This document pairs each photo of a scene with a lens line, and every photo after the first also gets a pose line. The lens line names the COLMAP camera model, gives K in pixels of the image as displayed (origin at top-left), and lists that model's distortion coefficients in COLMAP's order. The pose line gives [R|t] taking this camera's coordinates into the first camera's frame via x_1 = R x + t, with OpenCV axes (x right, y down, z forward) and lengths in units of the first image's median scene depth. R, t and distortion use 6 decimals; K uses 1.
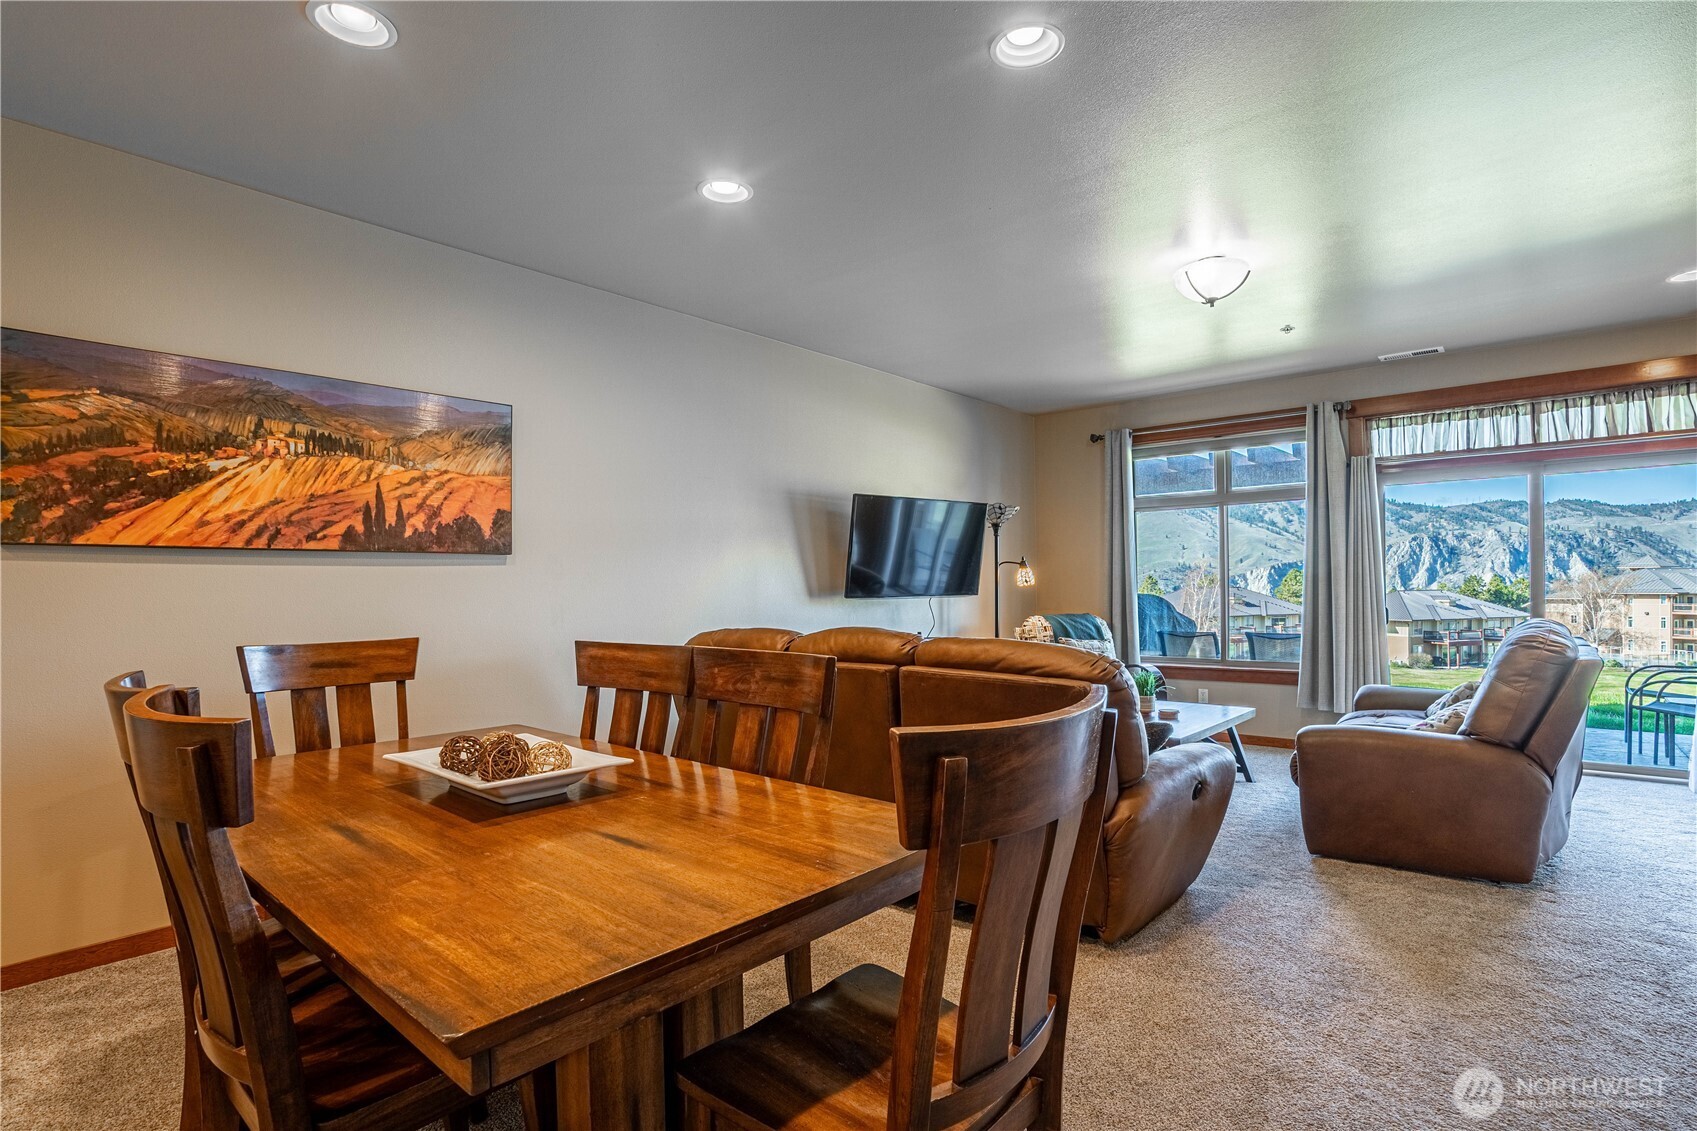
lens RADIAL K [[840.4, 0, 857.5], [0, 840.4, 594.1], [0, 0, 1]] dist [-0.042465, 0.011035]
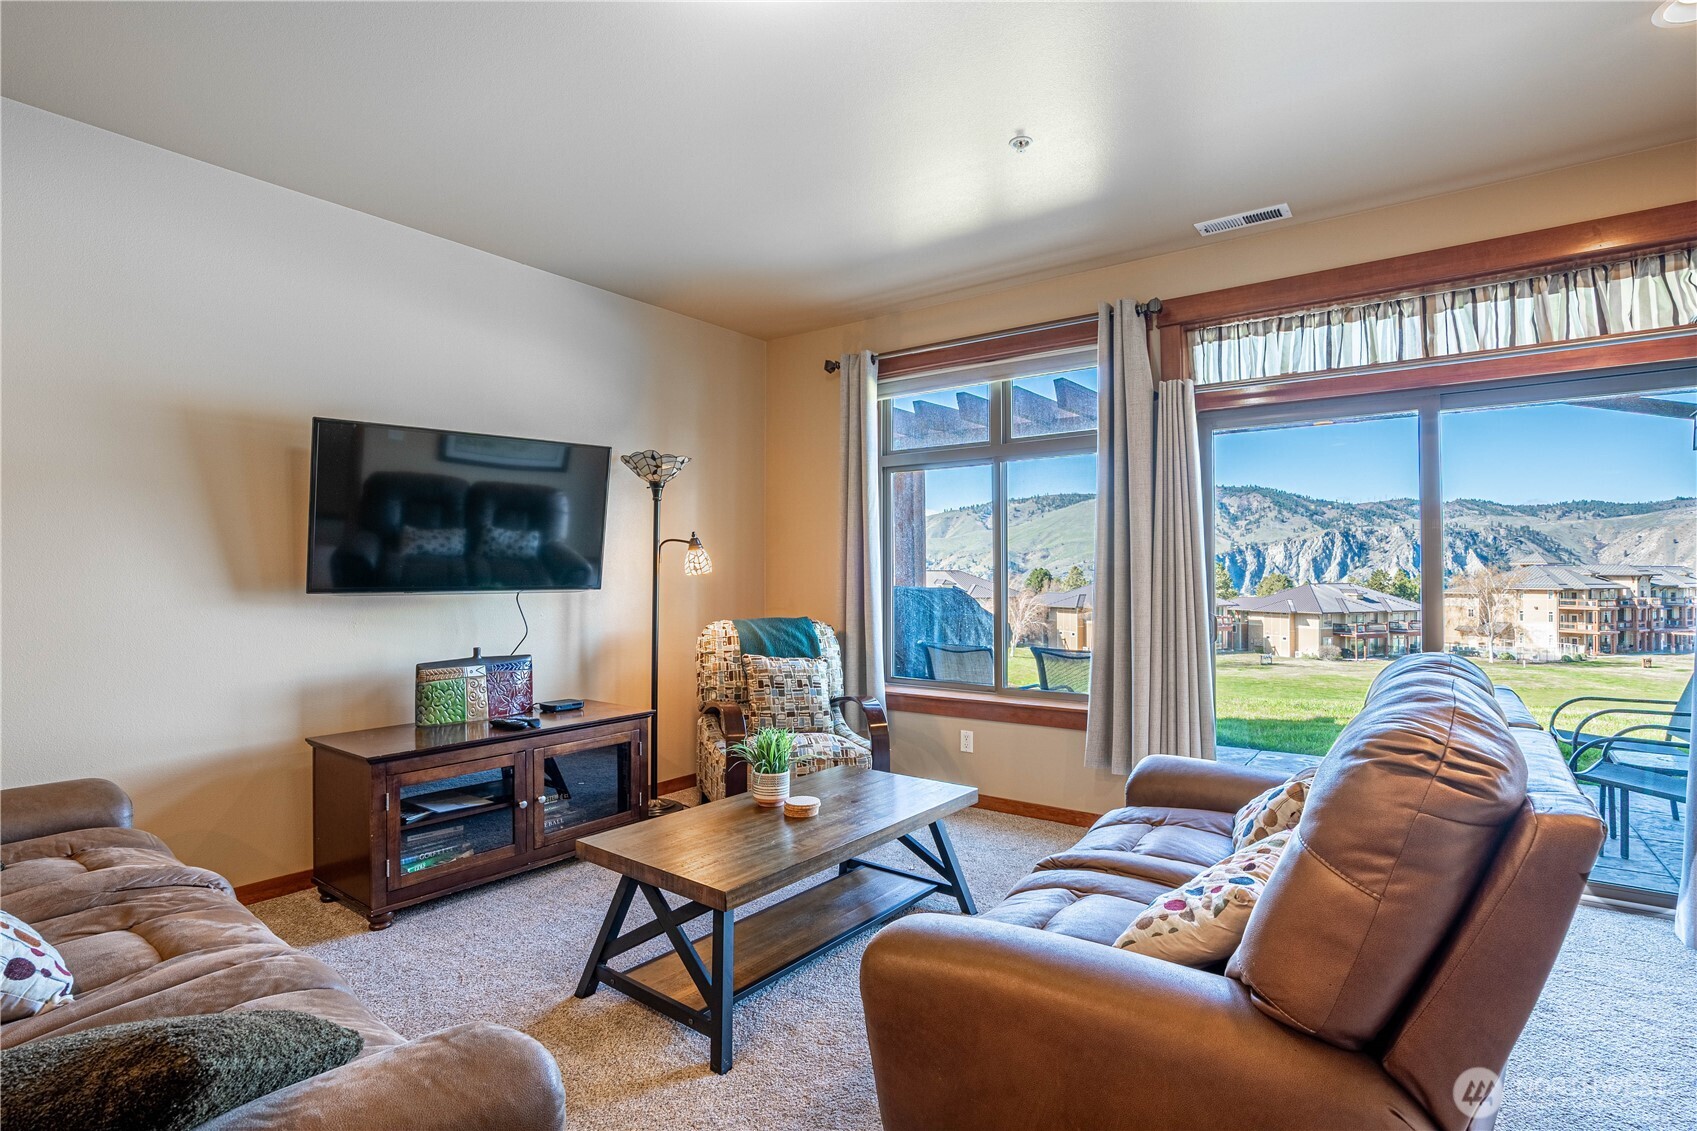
lens RADIAL K [[840.4, 0, 865.8], [0, 840.4, 563.3], [0, 0, 1]] dist [-0.042465, 0.011035]
pose [[0.996233, 0.012493, 0.085808, 0.471961], [-0.010583, 0.999687, -0.022673, -0.010603], [-0.086065, 0.021680, 0.996054, 0.561086]]
